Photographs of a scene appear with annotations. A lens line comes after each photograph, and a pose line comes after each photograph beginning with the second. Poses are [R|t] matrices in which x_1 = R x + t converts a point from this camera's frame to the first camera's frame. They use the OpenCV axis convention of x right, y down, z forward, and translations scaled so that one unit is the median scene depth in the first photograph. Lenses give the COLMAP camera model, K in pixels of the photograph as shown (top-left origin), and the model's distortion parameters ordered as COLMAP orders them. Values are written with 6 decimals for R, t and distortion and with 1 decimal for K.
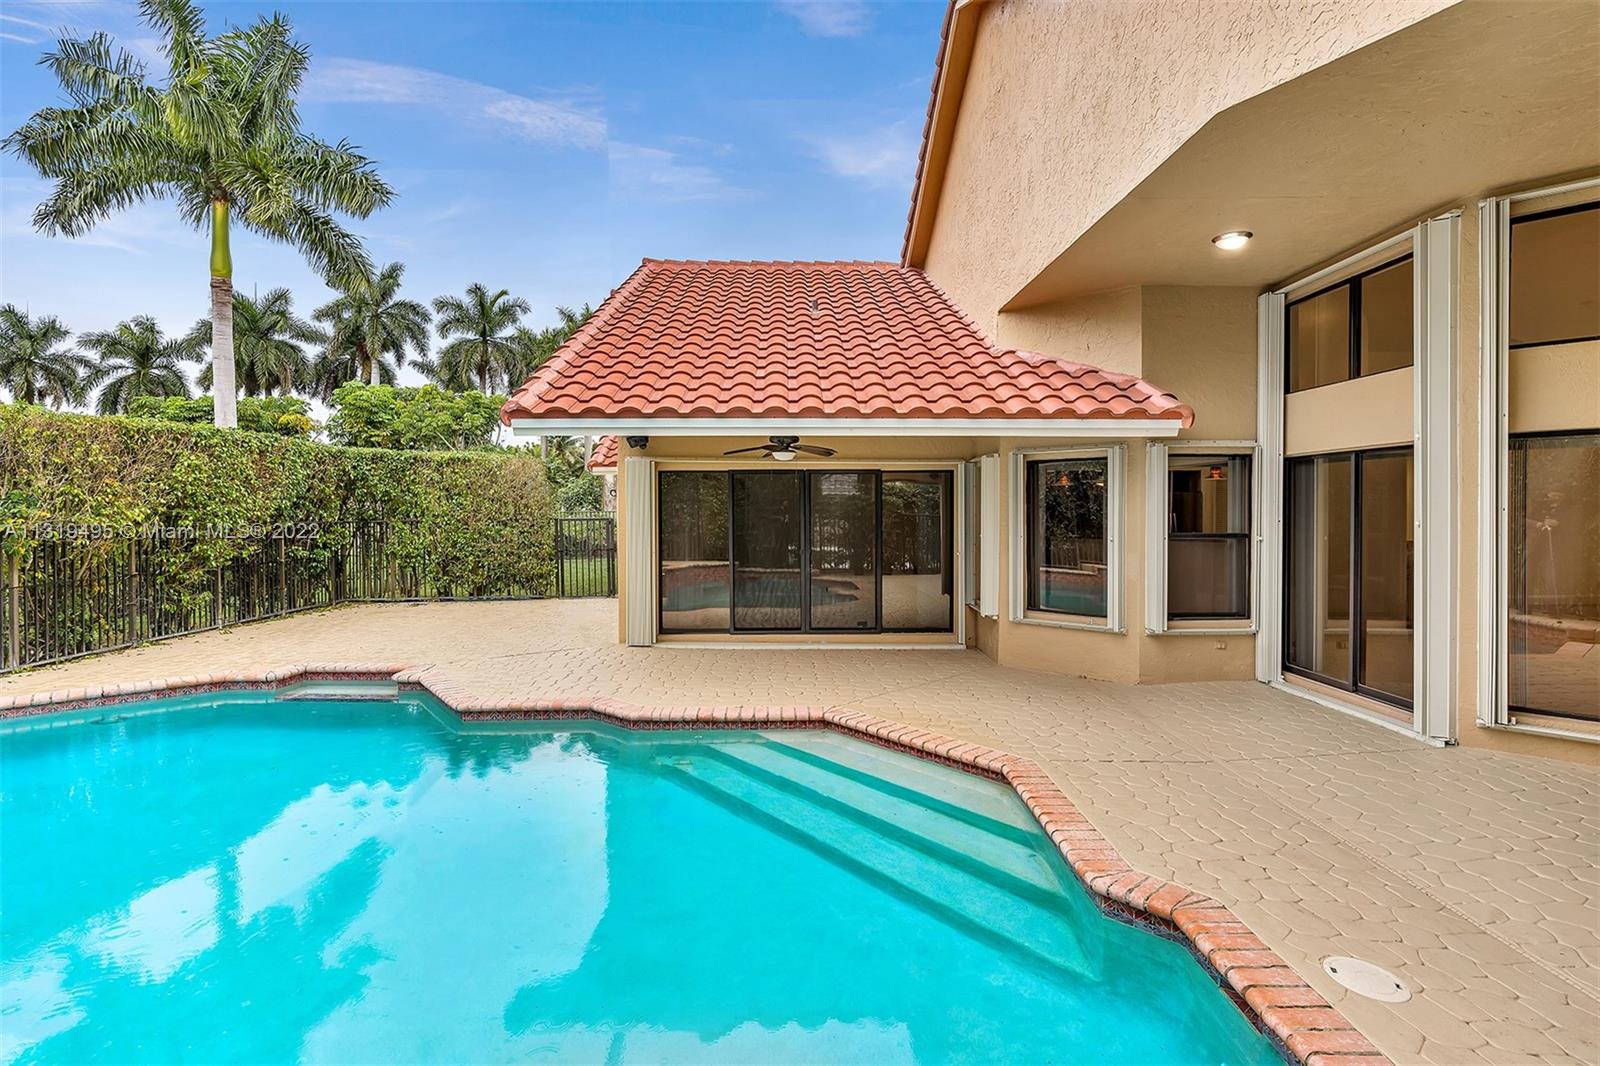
lens RADIAL K [[840.7, 0, 796.1], [0, 840.7, 525.3], [0, 0, 1]] dist [-0.003563, -0.000008]
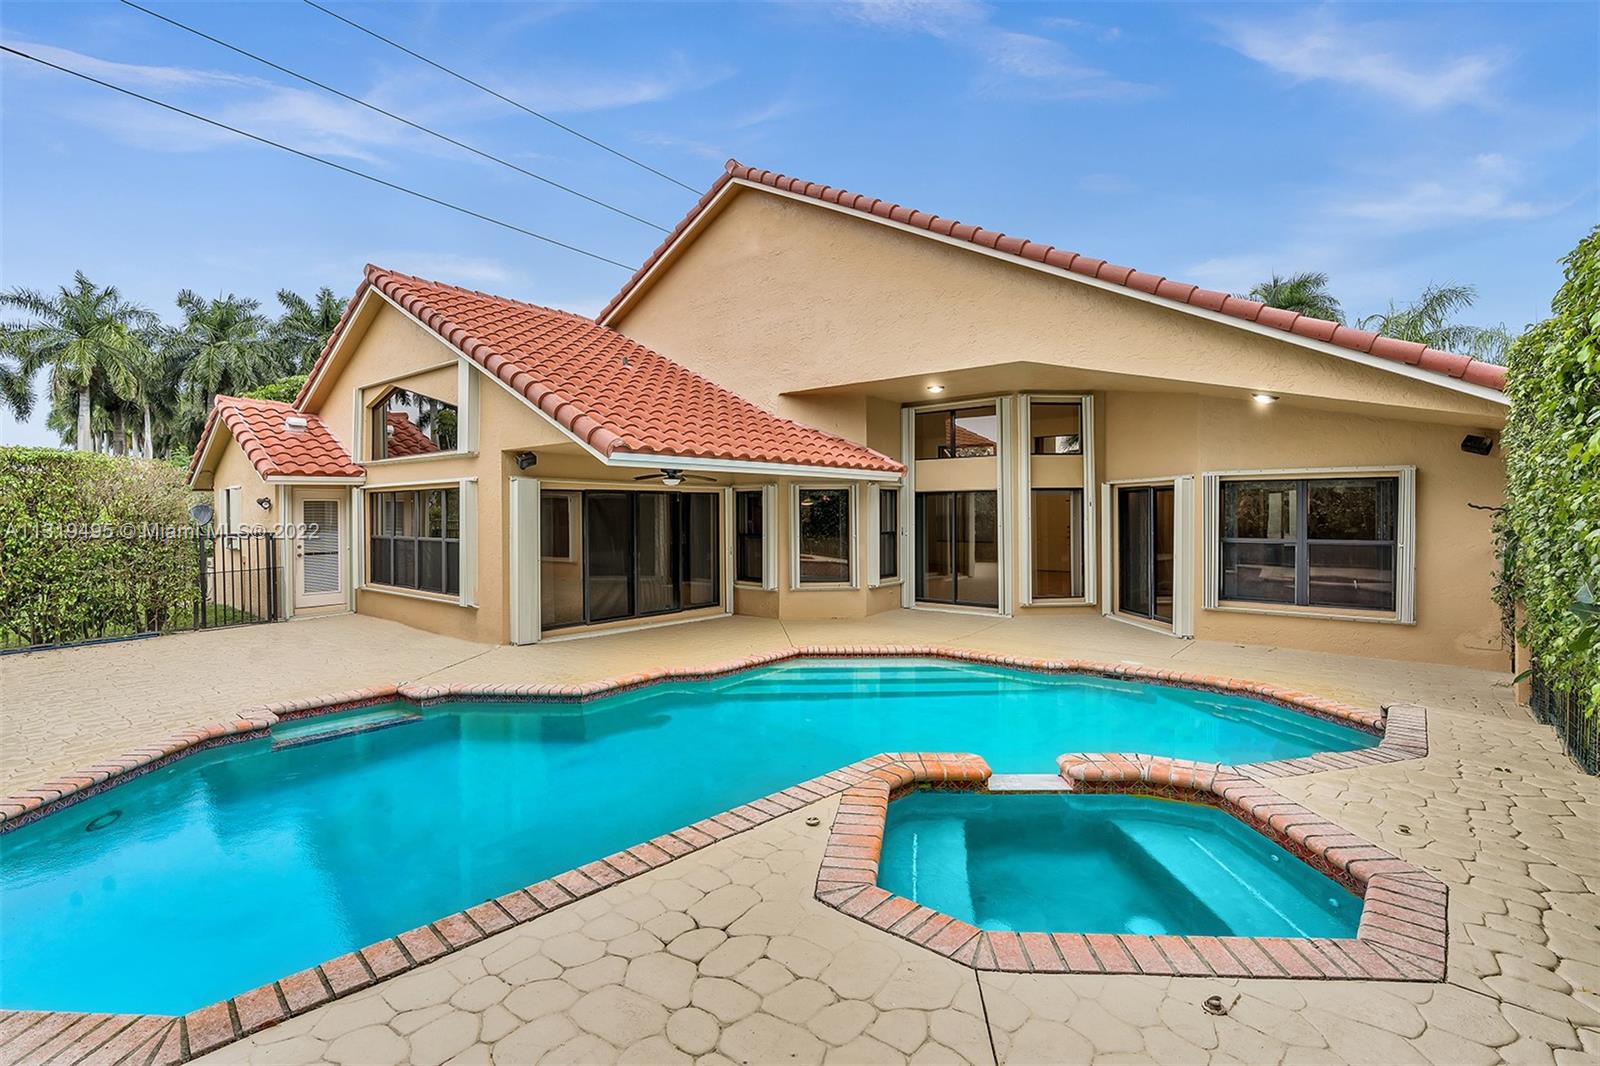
lens RADIAL K [[840.7, 0, 796.1], [0, 840.7, 525.3], [0, 0, 1]] dist [-0.003563, -0.000008]
pose [[0.596573, -0.015466, 0.802410, -1.106985], [0.022806, 0.999737, 0.002314, -0.013543], [-0.802235, 0.016920, 0.596769, 0.041965]]
